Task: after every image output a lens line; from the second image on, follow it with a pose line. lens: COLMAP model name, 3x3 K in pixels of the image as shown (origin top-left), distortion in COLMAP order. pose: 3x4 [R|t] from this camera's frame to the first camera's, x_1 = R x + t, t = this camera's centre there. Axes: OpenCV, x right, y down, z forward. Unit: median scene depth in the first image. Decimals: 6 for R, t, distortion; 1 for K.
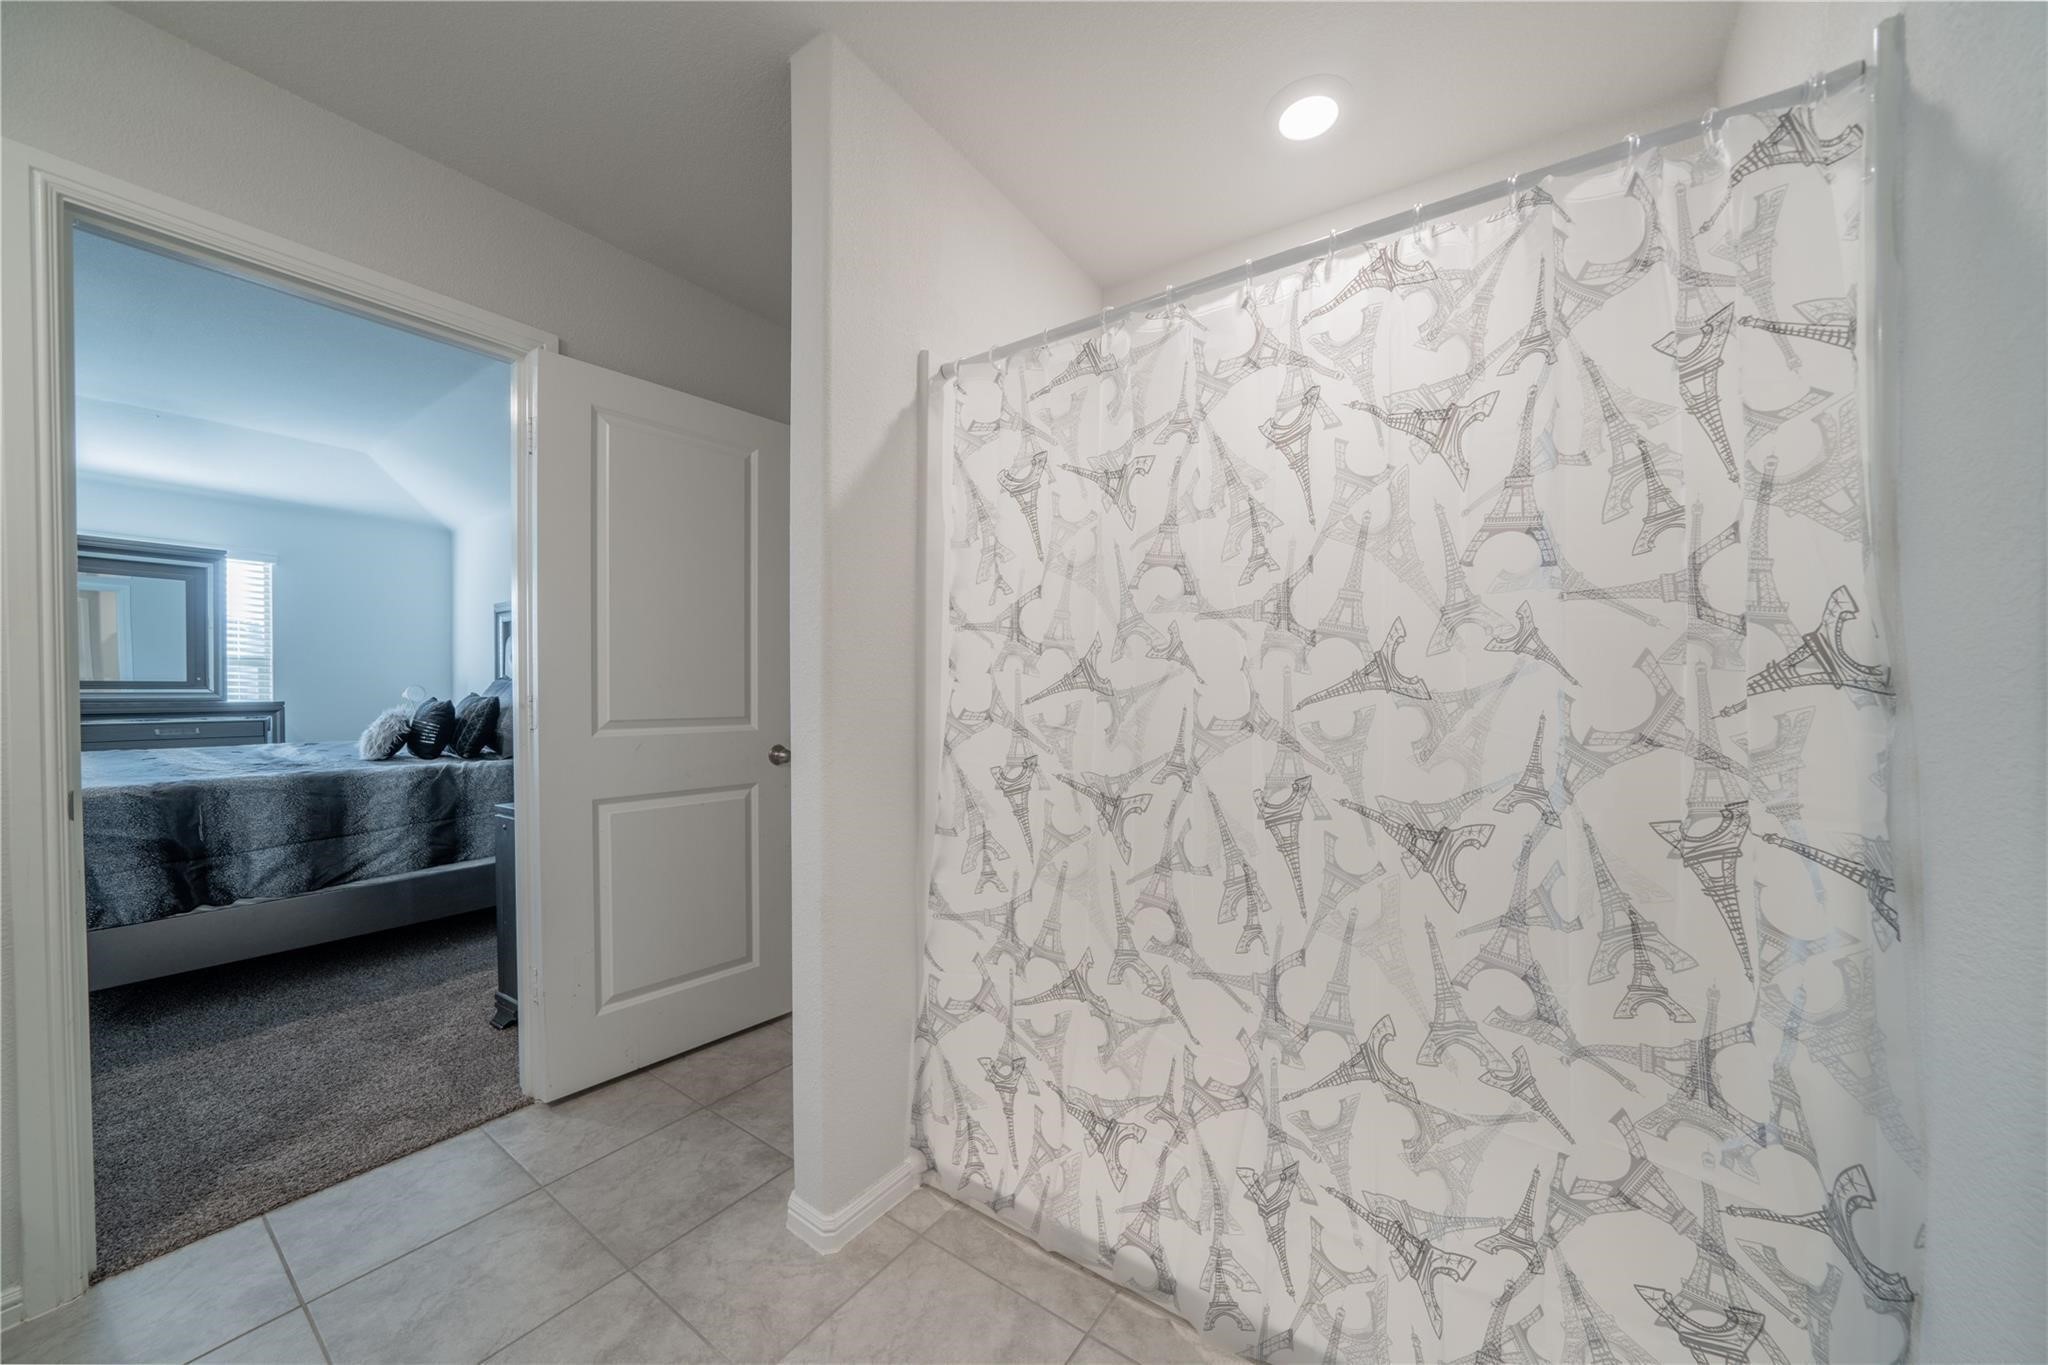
lens RADIAL K [[720.2, 0, 1108.7], [0, 720.2, 703.5], [0, 0, 1]] dist [-0.023292, 0.002471]
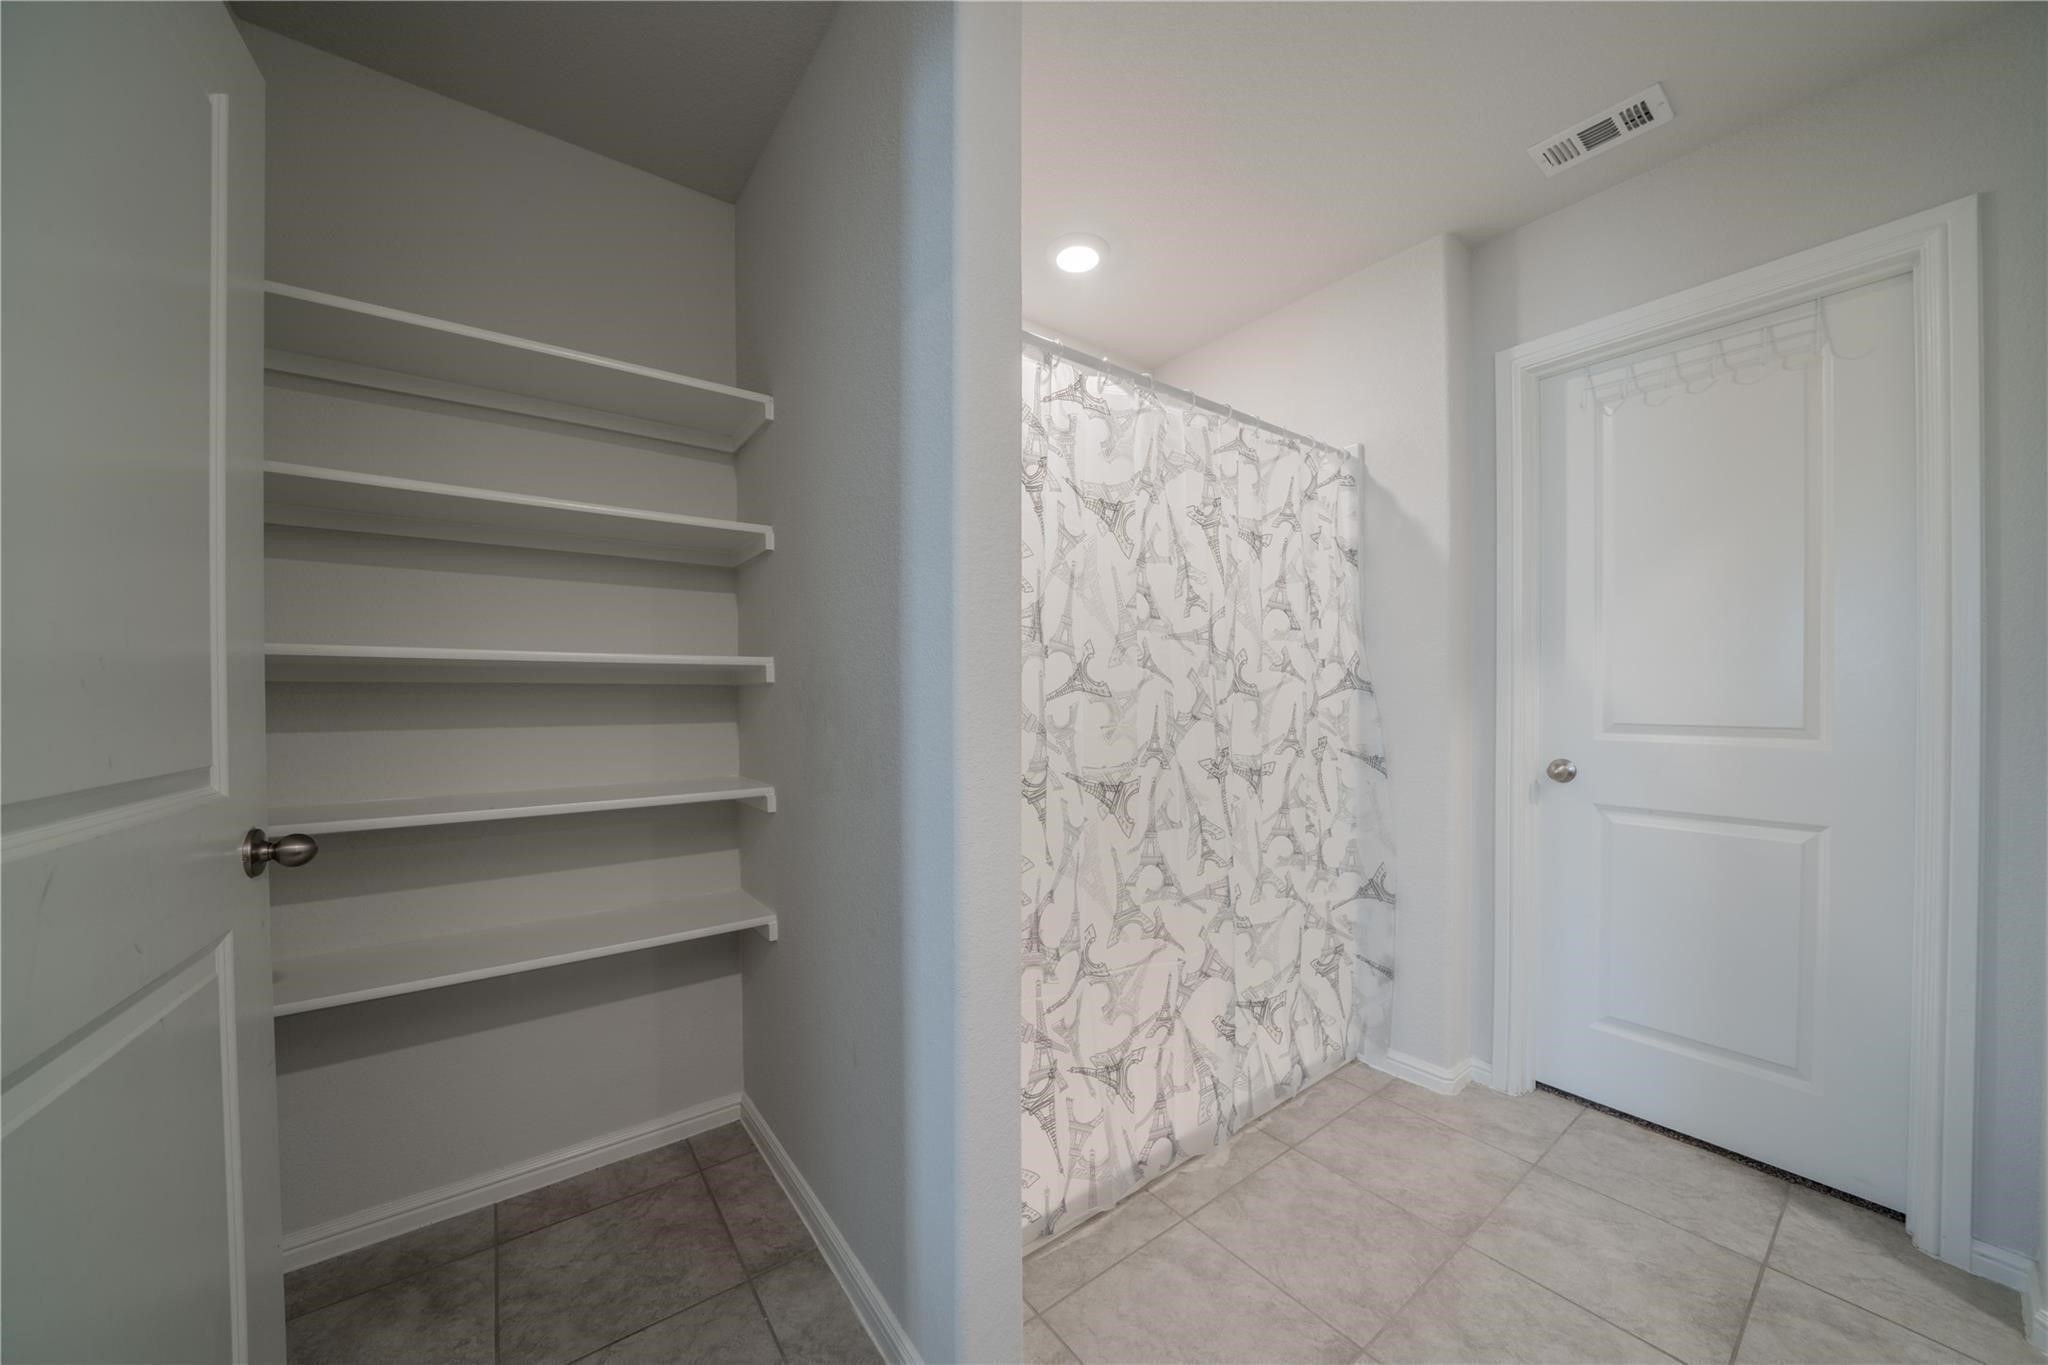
lens RADIAL K [[720.2, 0, 1032.7], [0, 720.2, 697.1], [0, 0, 1]] dist [-0.023292, 0.002471]
pose [[0.349015, -0.012050, 0.937040, -1.114818], [0.022488, 0.999737, 0.004480, -0.018654], [-0.936847, 0.019509, 0.349194, 0.704683]]
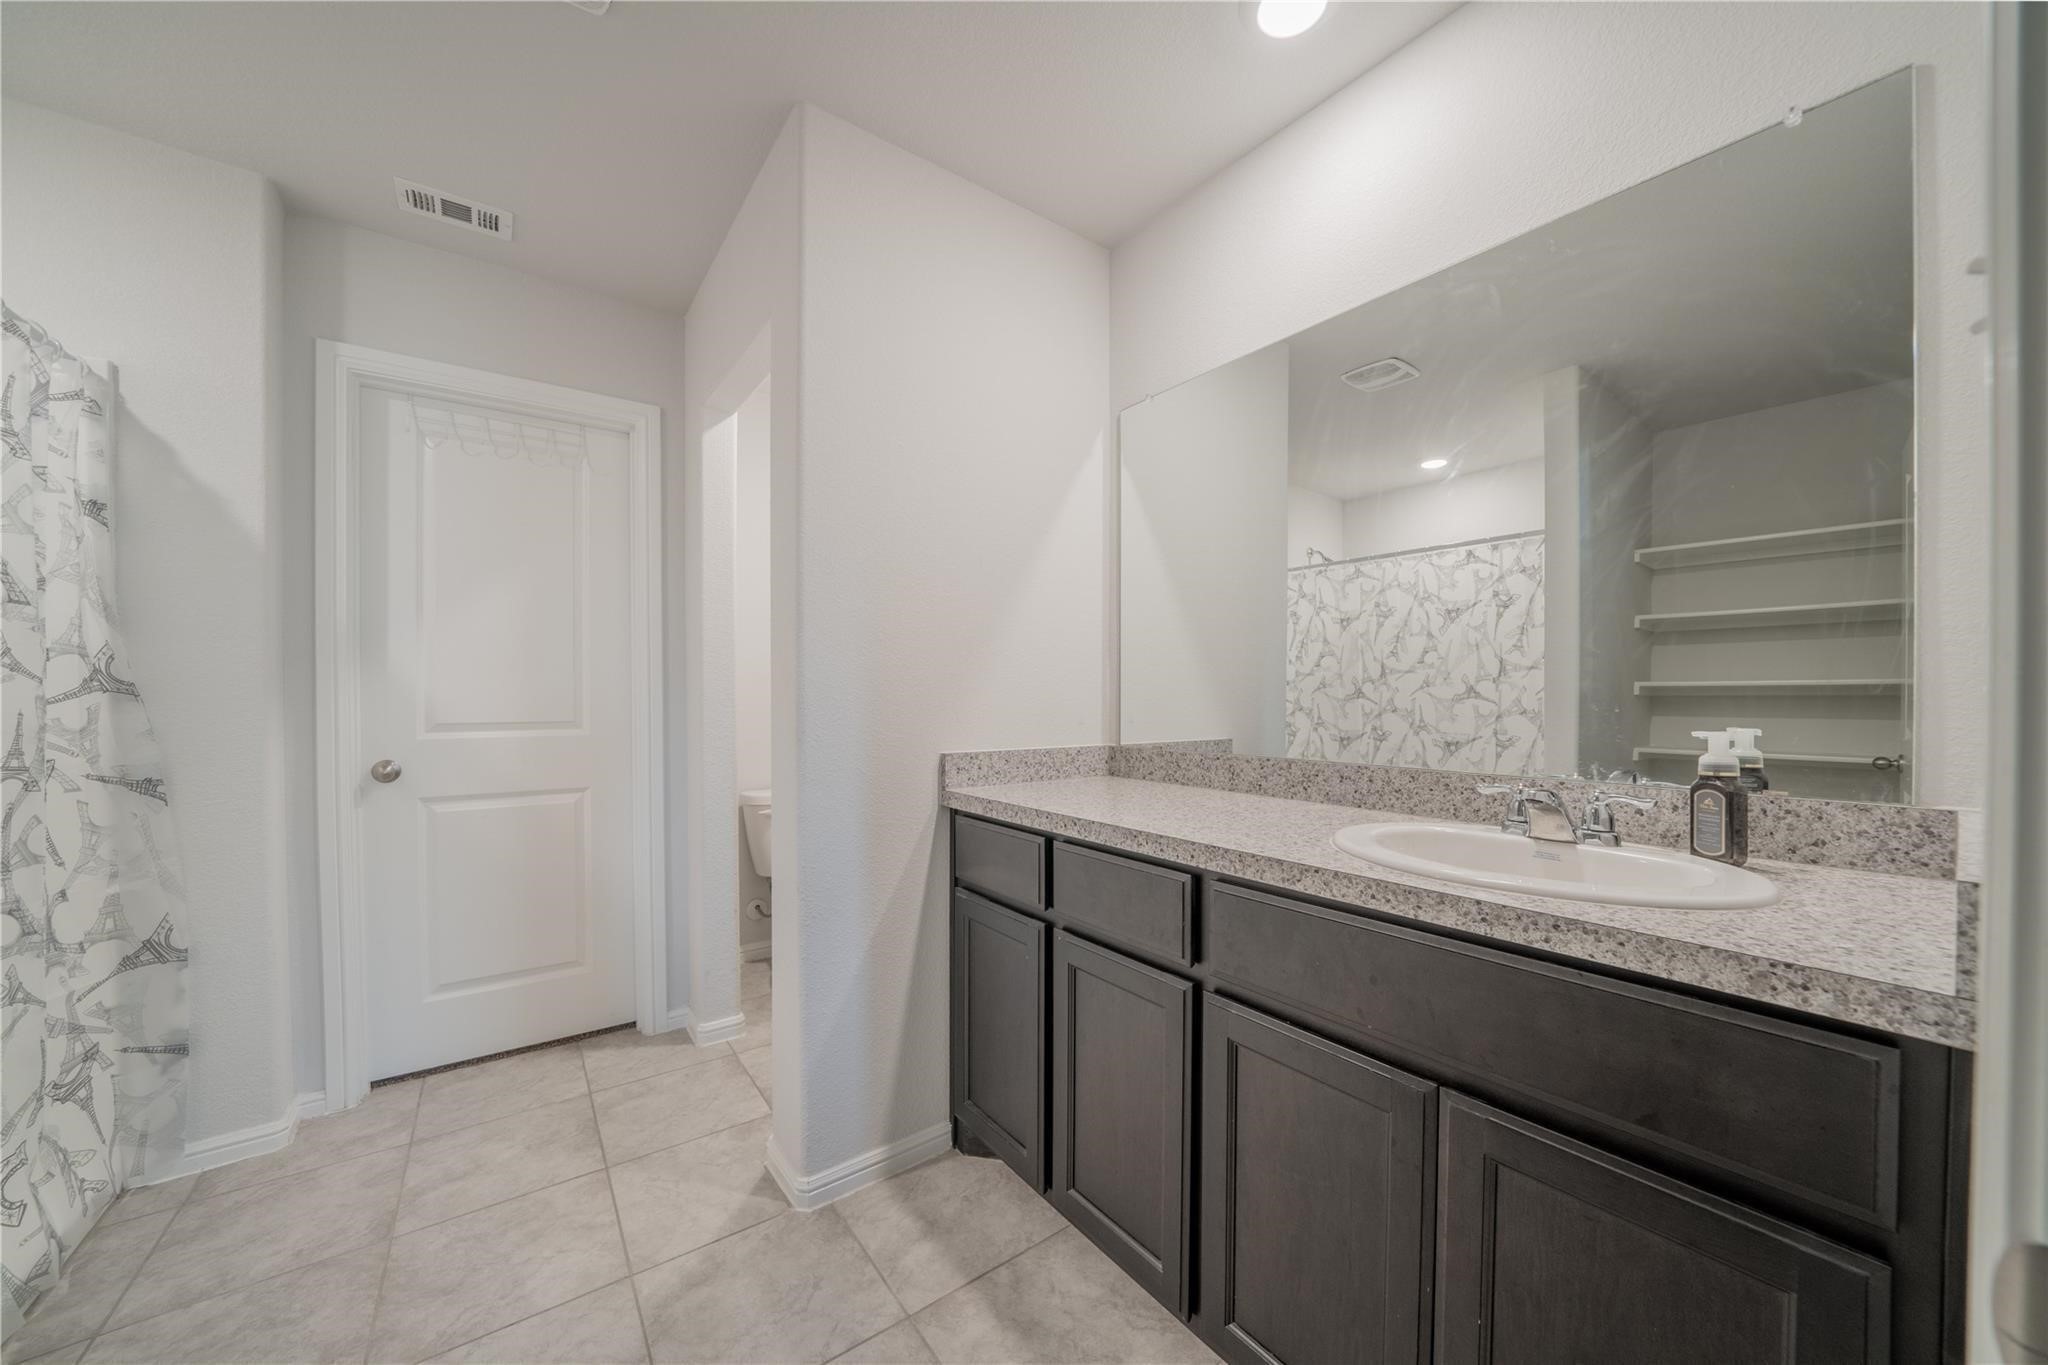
lens RADIAL K [[720.2, 0, 1021.5], [0, 720.2, 692.3], [0, 0, 1]] dist [-0.023292, 0.002471]
pose [[-0.929856, 0.000912, 0.367922, -1.186360], [0.007249, 0.999848, 0.015843, -0.019714], [-0.367852, 0.017399, -0.929722, 1.095788]]
